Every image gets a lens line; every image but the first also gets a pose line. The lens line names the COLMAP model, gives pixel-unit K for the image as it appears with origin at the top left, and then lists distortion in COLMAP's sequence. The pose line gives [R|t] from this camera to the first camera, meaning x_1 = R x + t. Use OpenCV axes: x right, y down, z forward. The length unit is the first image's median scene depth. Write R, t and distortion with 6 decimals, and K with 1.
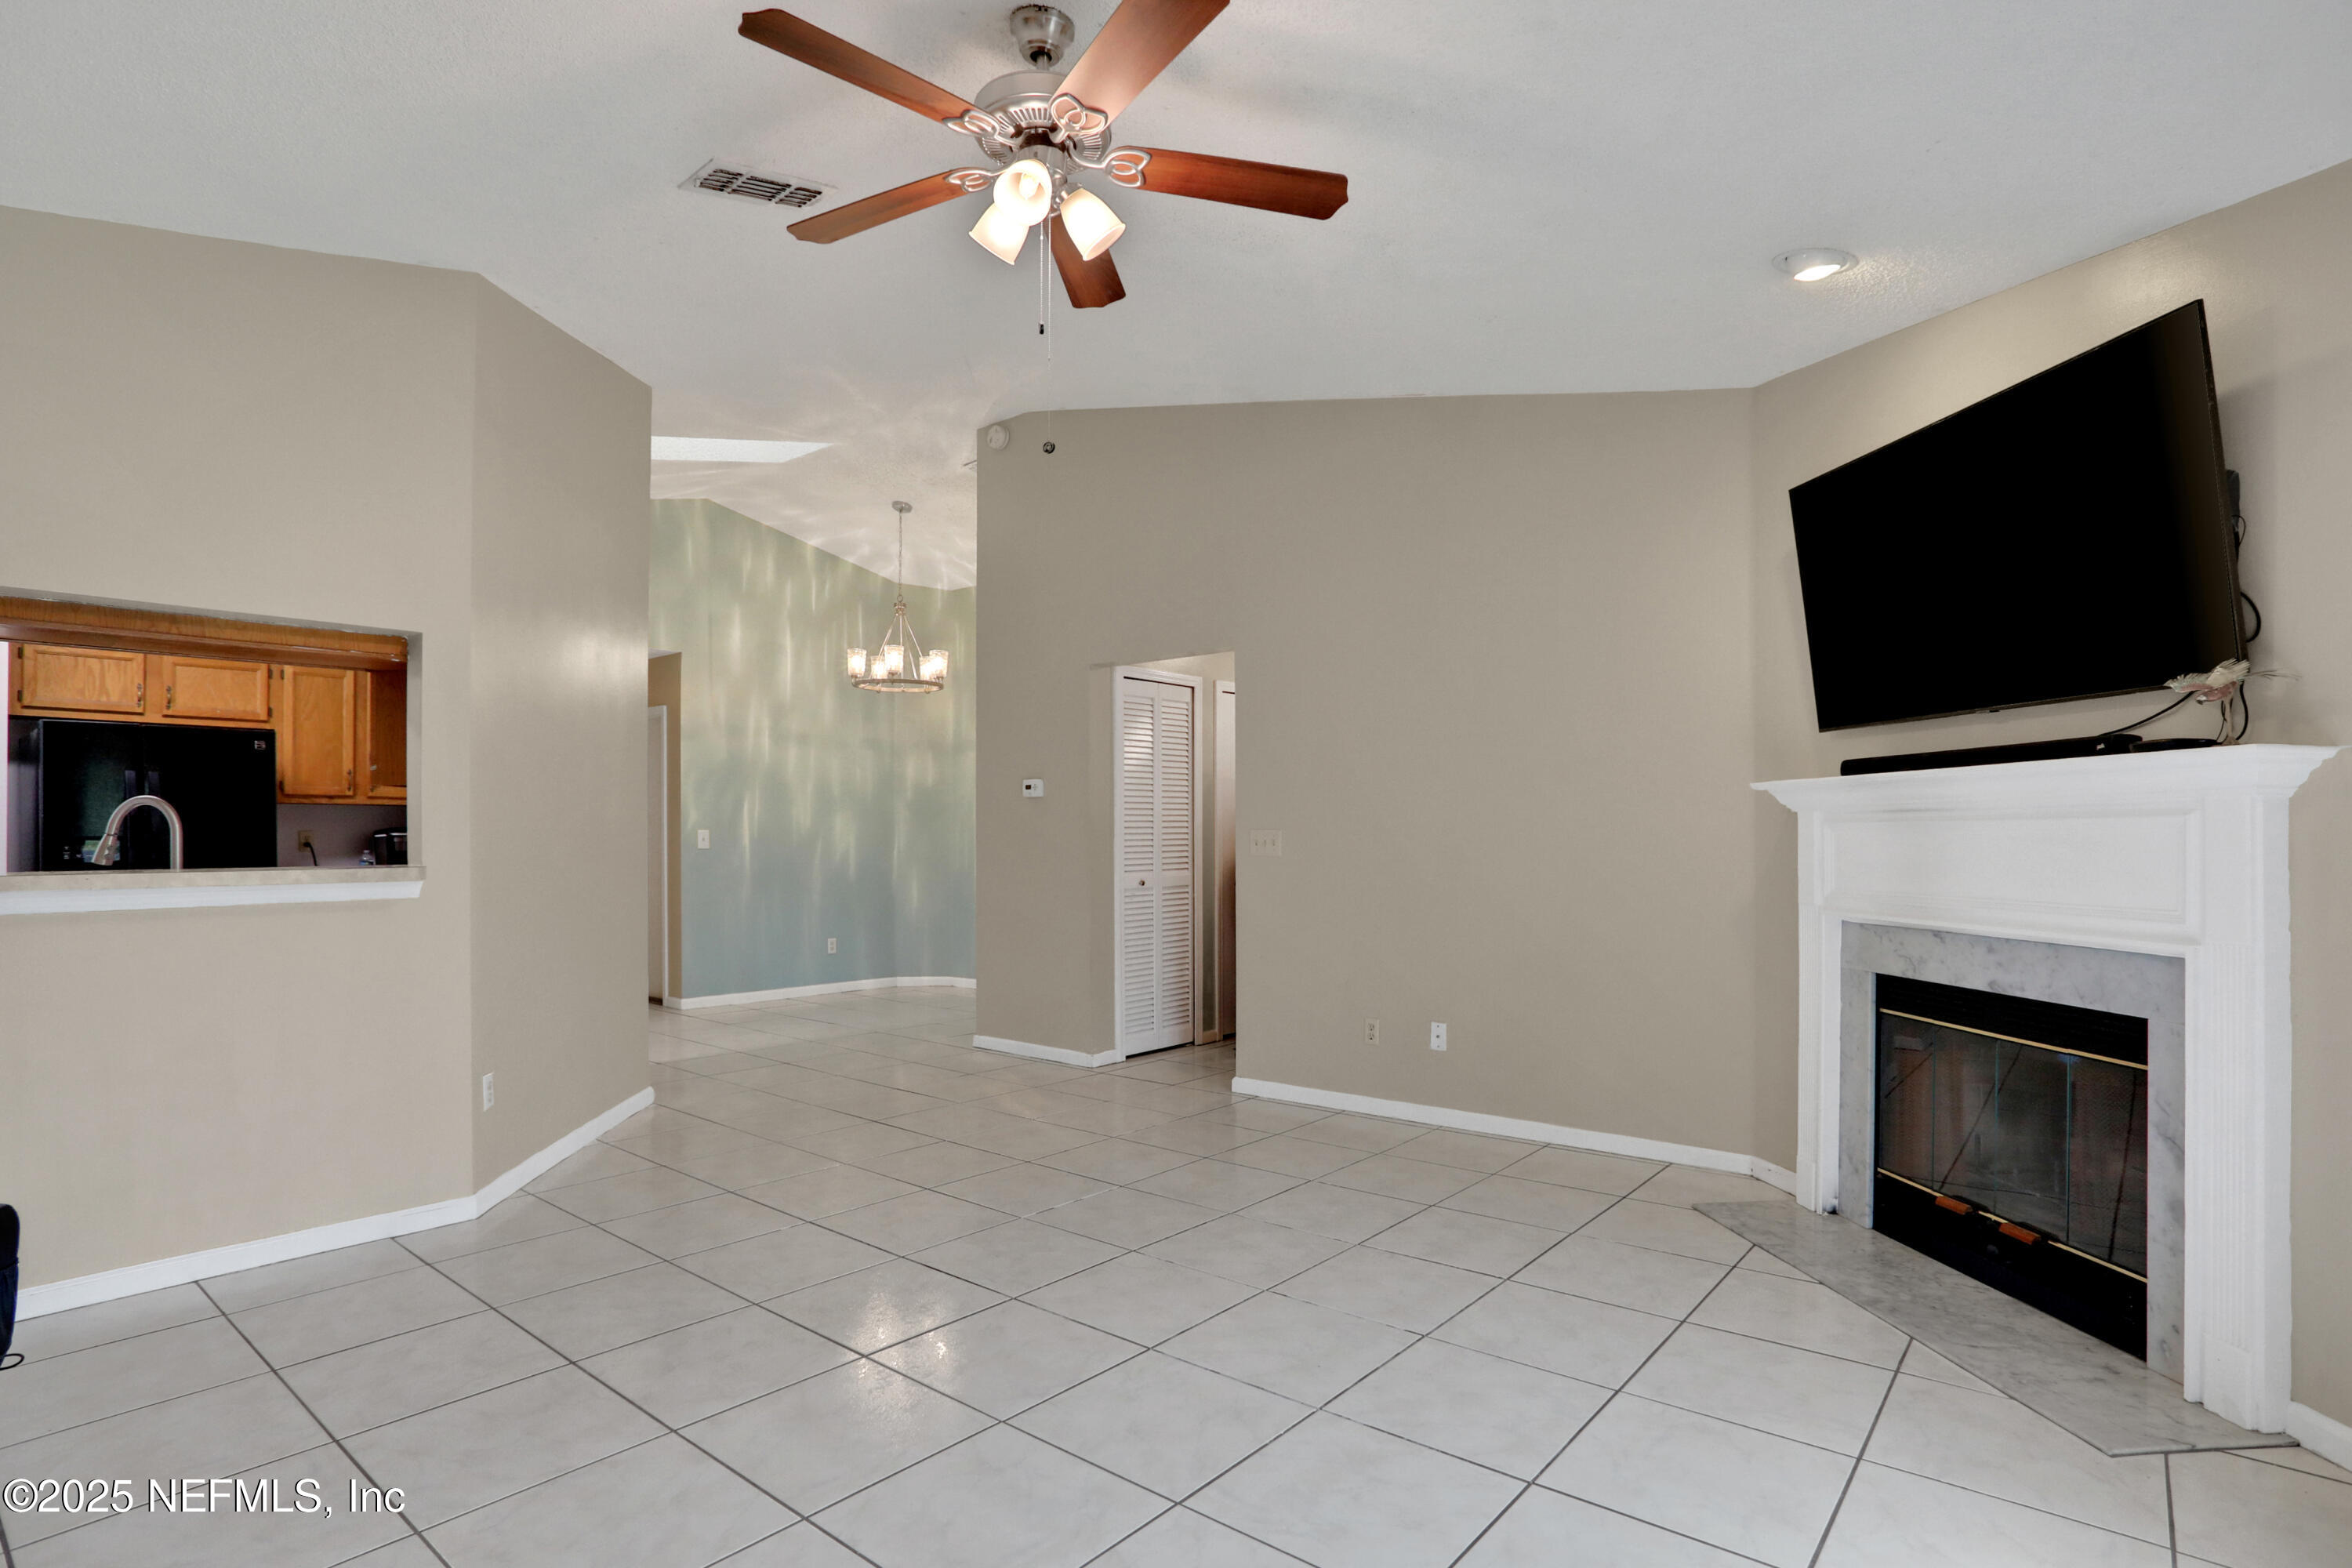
lens RADIAL K [[1219.8, 0, 1188.9], [0, 1219.8, 829.3], [0, 0, 1]] dist [-0.069133, 0.028188]
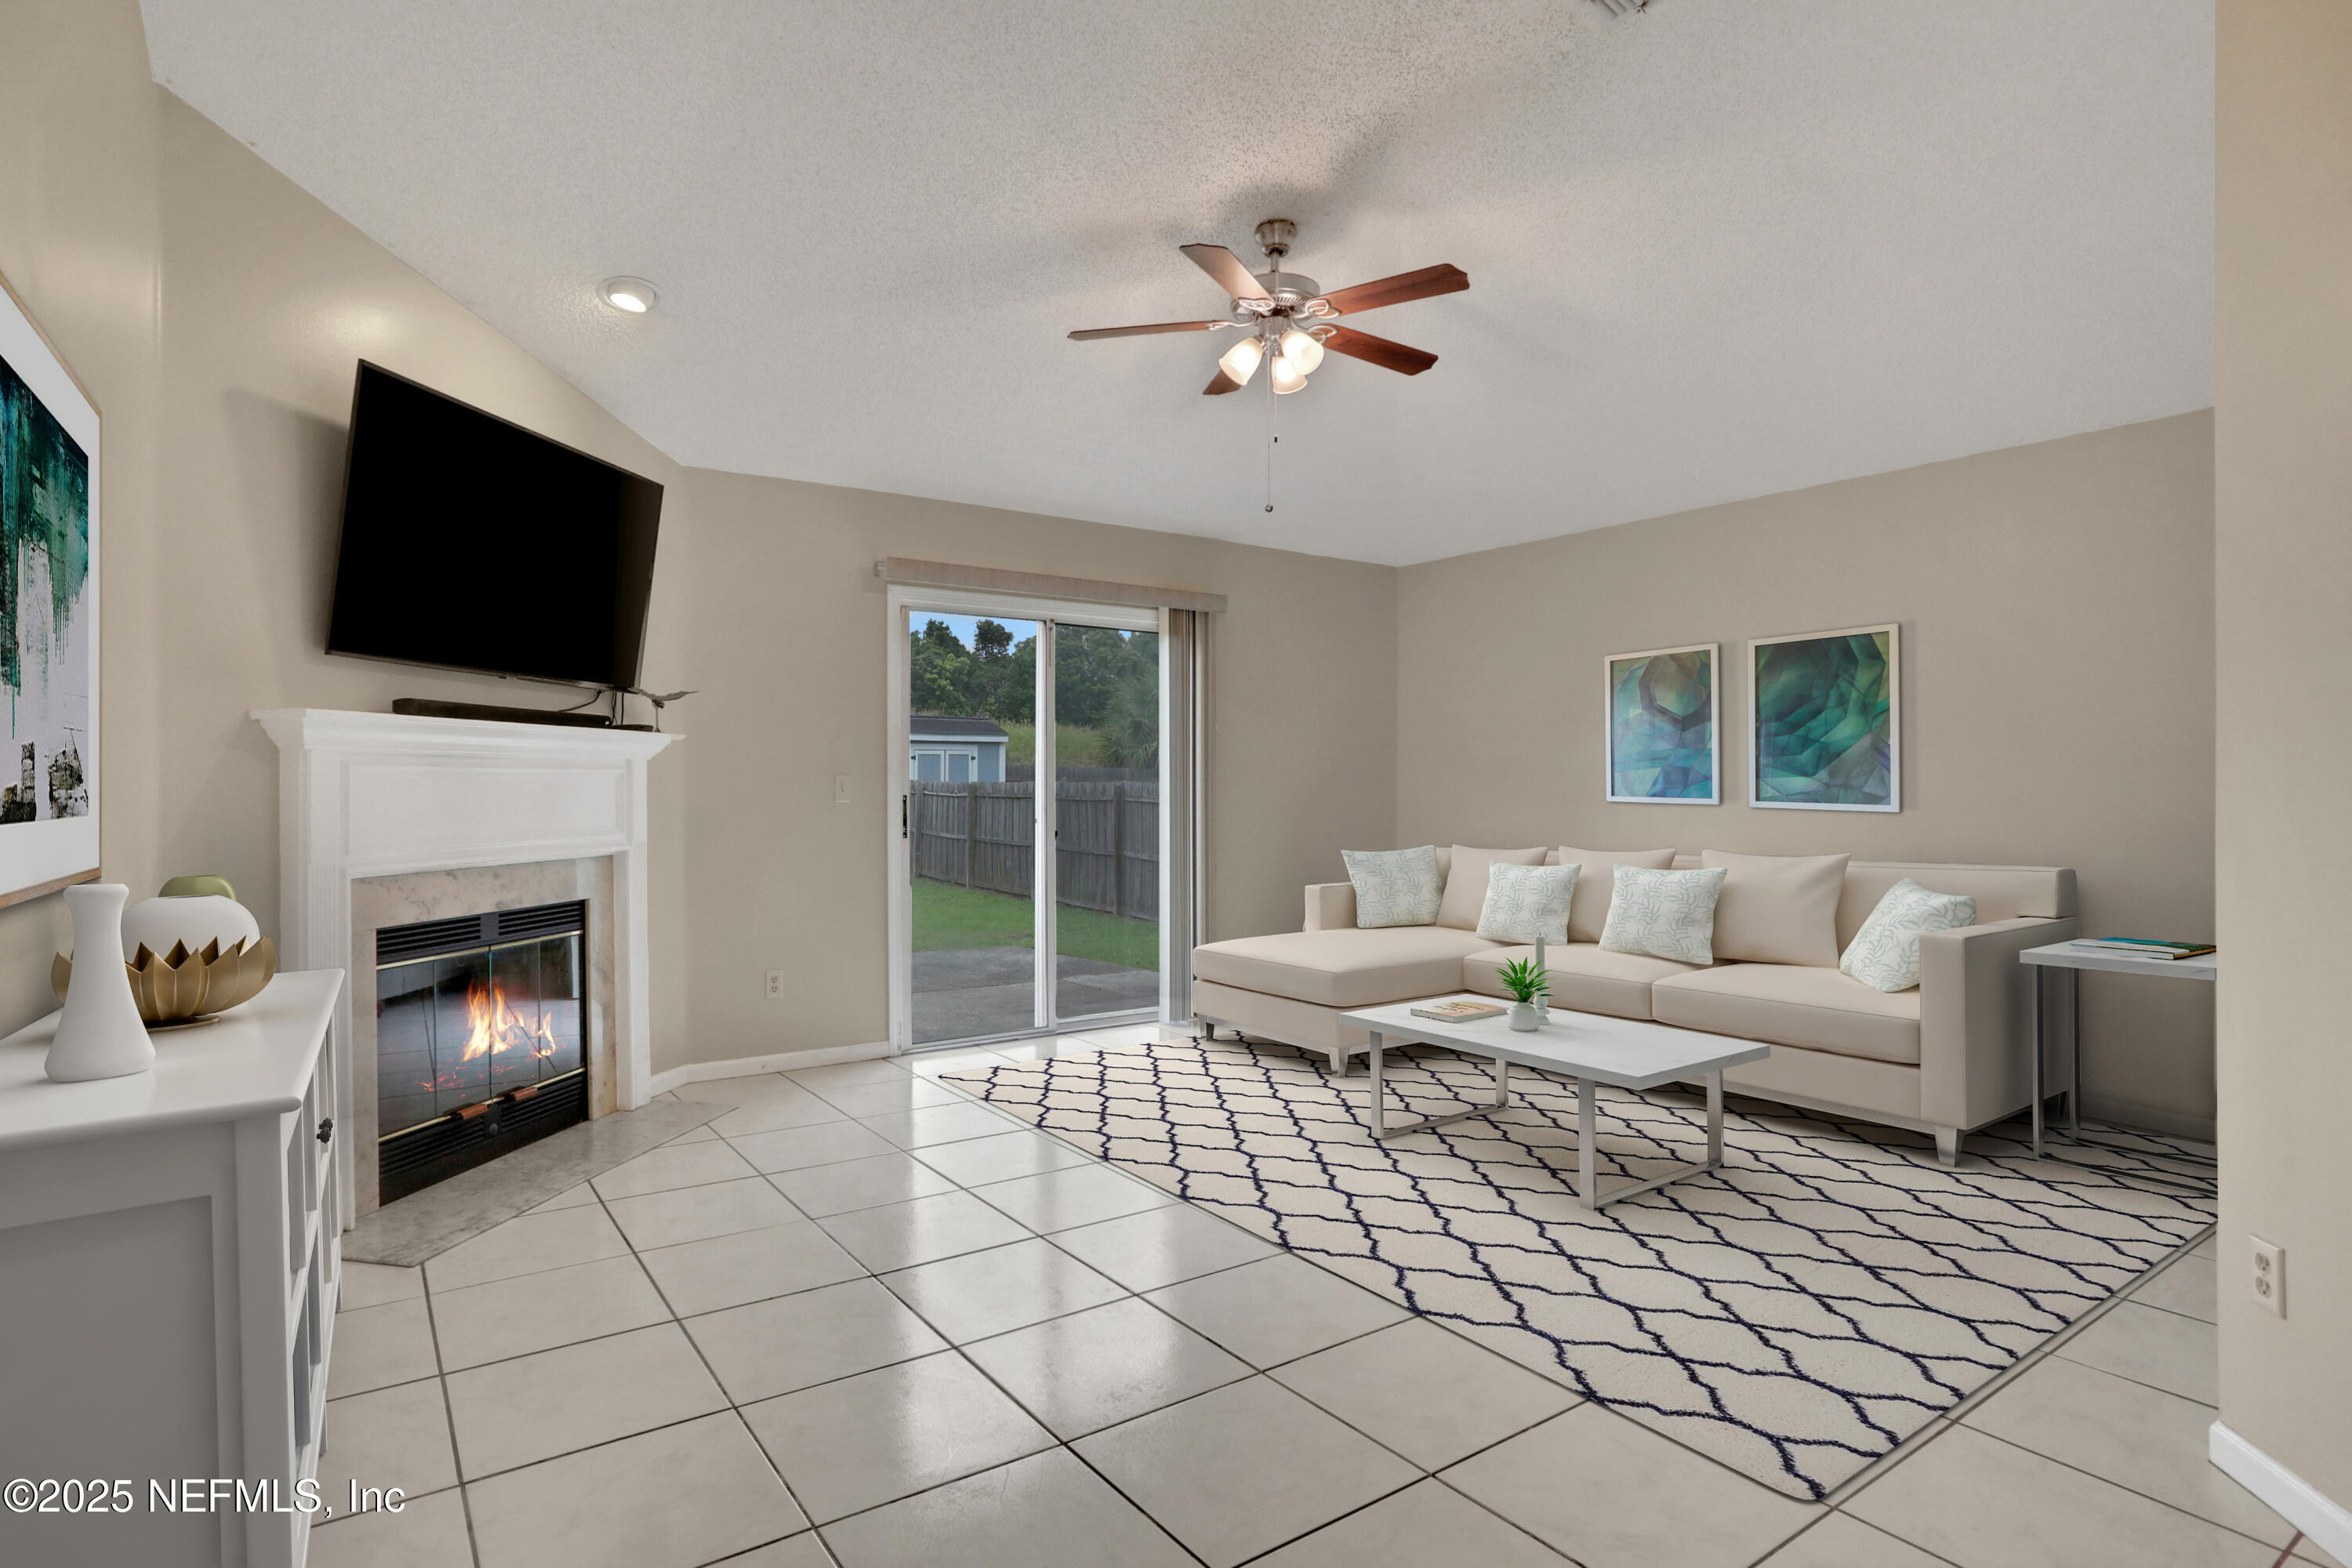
lens RADIAL K [[1219.2, 0, 1191.6], [0, 1219.2, 788.9], [0, 0, 1]] dist [-0.070399, 0.034205]
pose [[-0.963095, 0.004613, 0.269122, -0.196727], [0.003426, 0.999982, -0.004882, 0.013058], [-0.269140, -0.003779, -0.963094, 1.200445]]
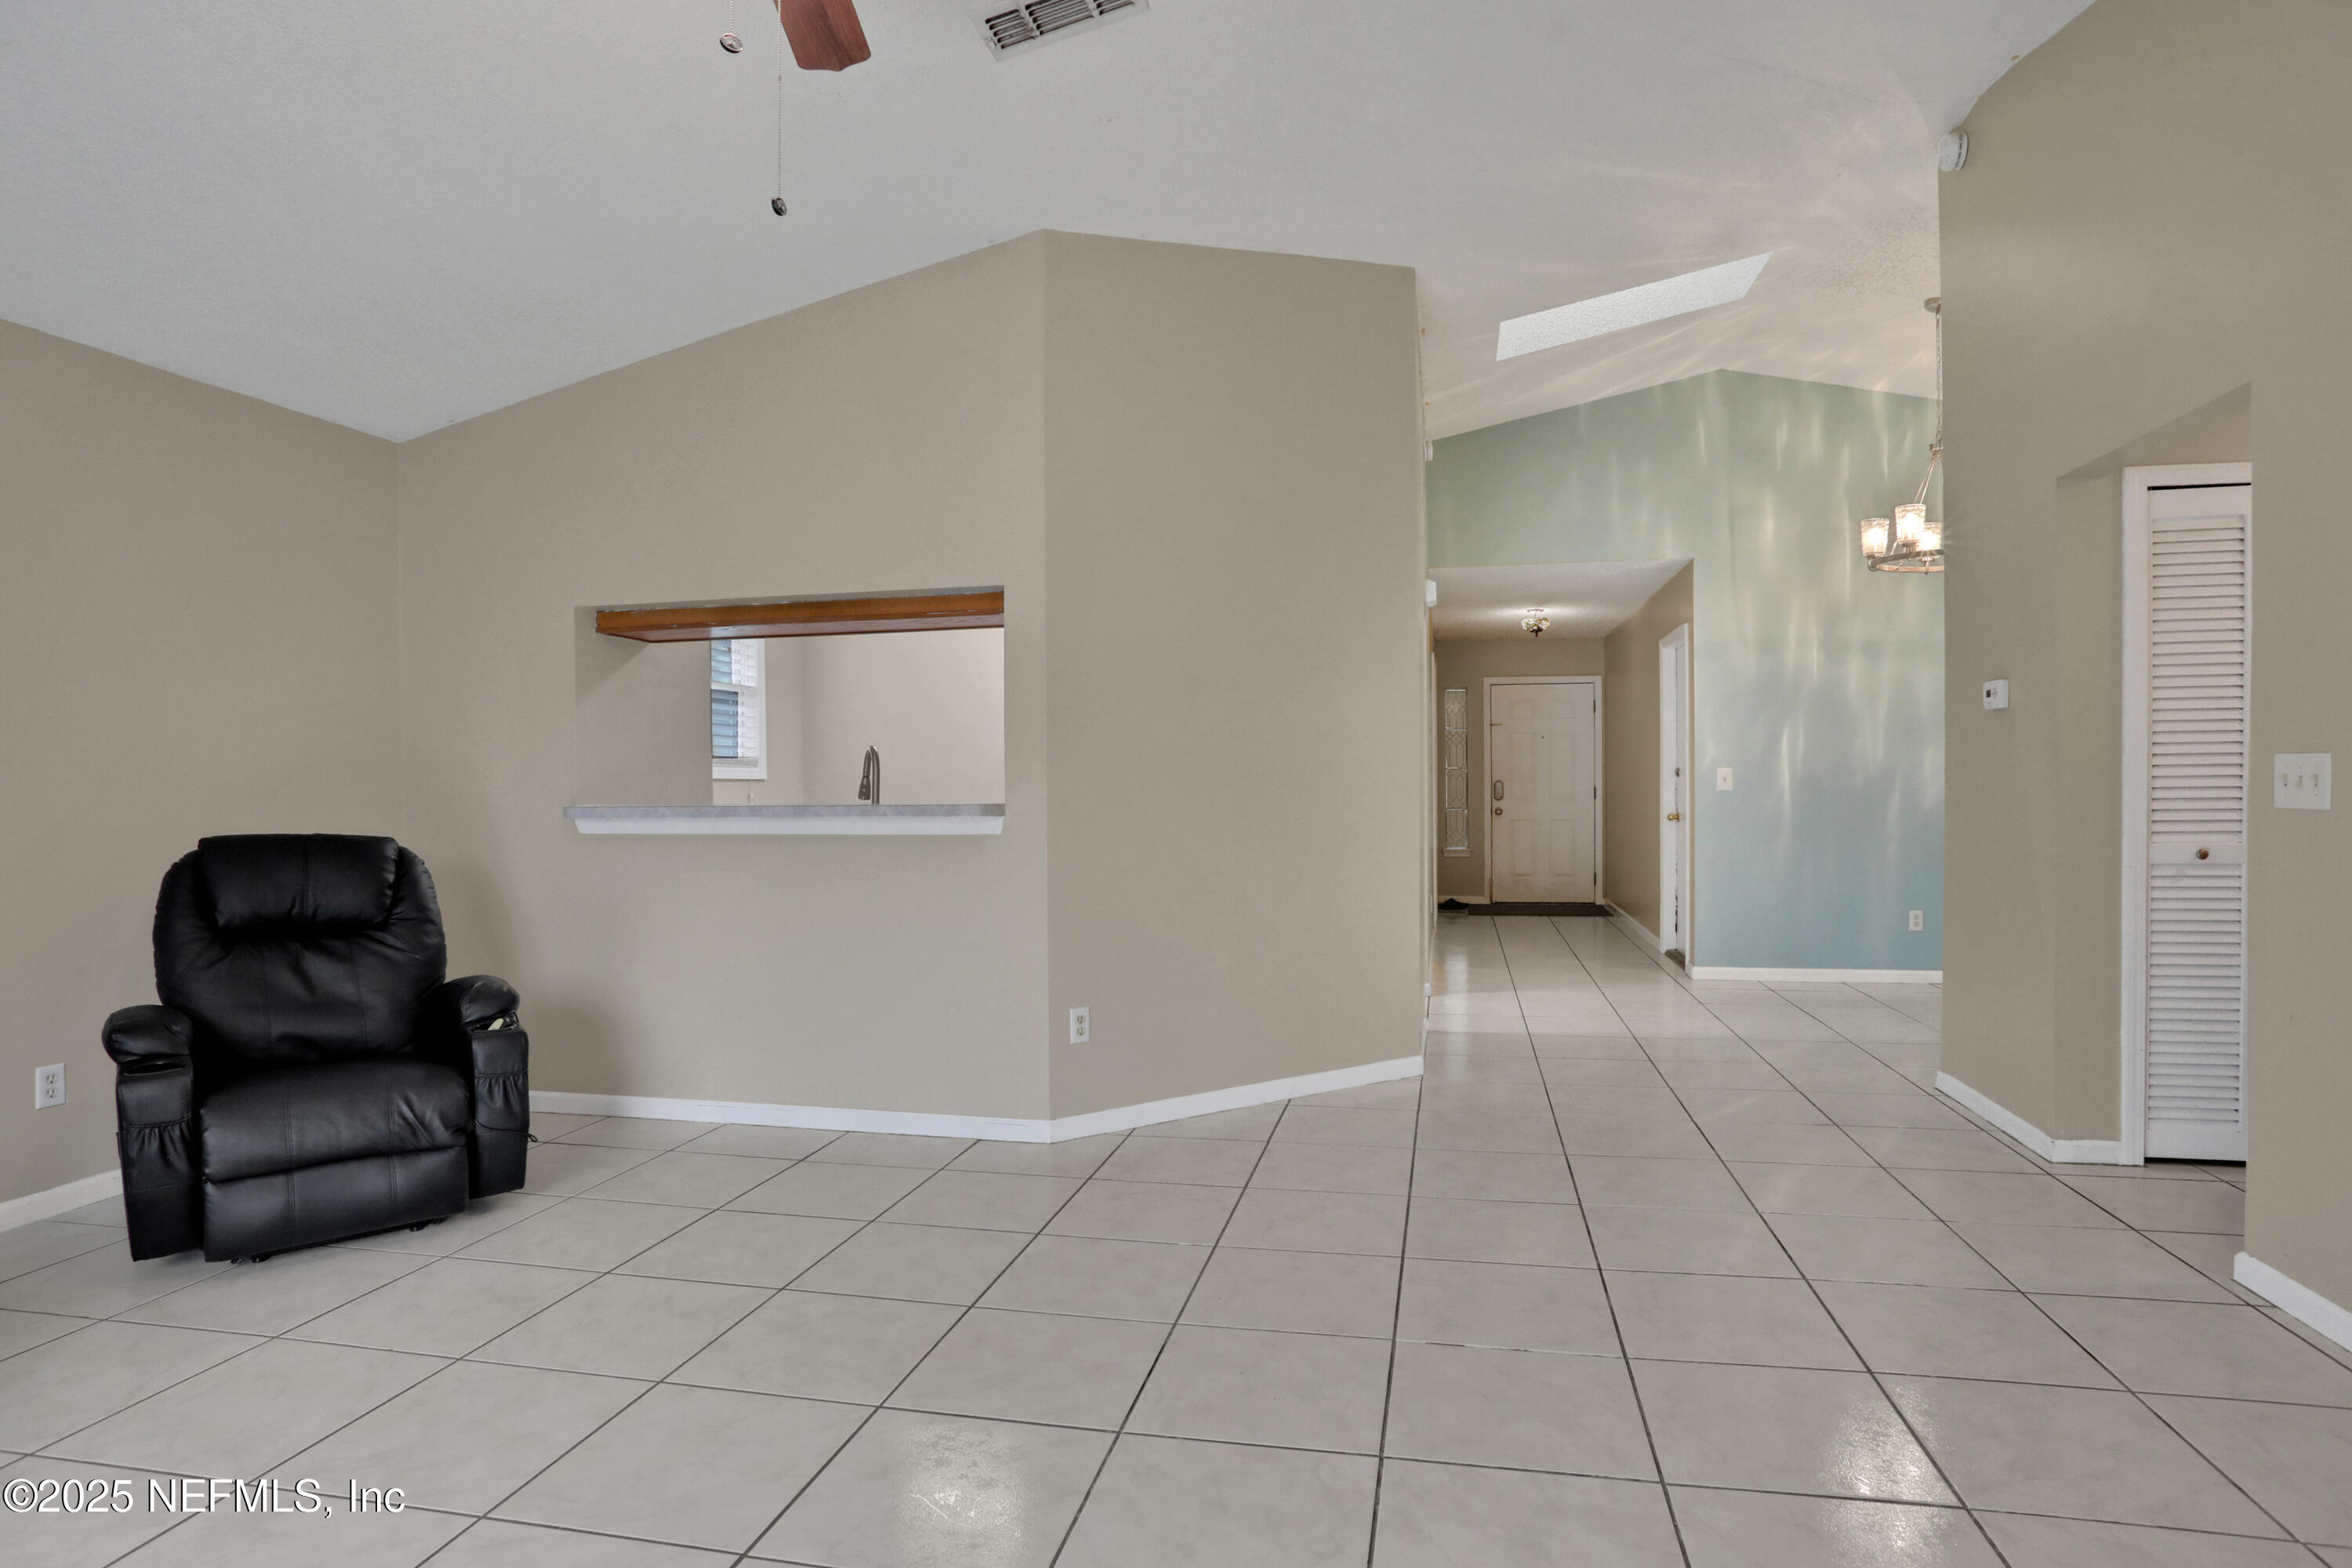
lens RADIAL K [[1241.5, 0, 1118.1], [0, 1241.5, 803.4], [0, 0, 1]] dist [-0.041684, -0.000055]
pose [[0.458037, 0.014278, -0.888818, 0.261665], [0.009461, 0.999736, 0.020935, 0.005475], [0.888883, -0.017998, 0.457781, 0.379296]]
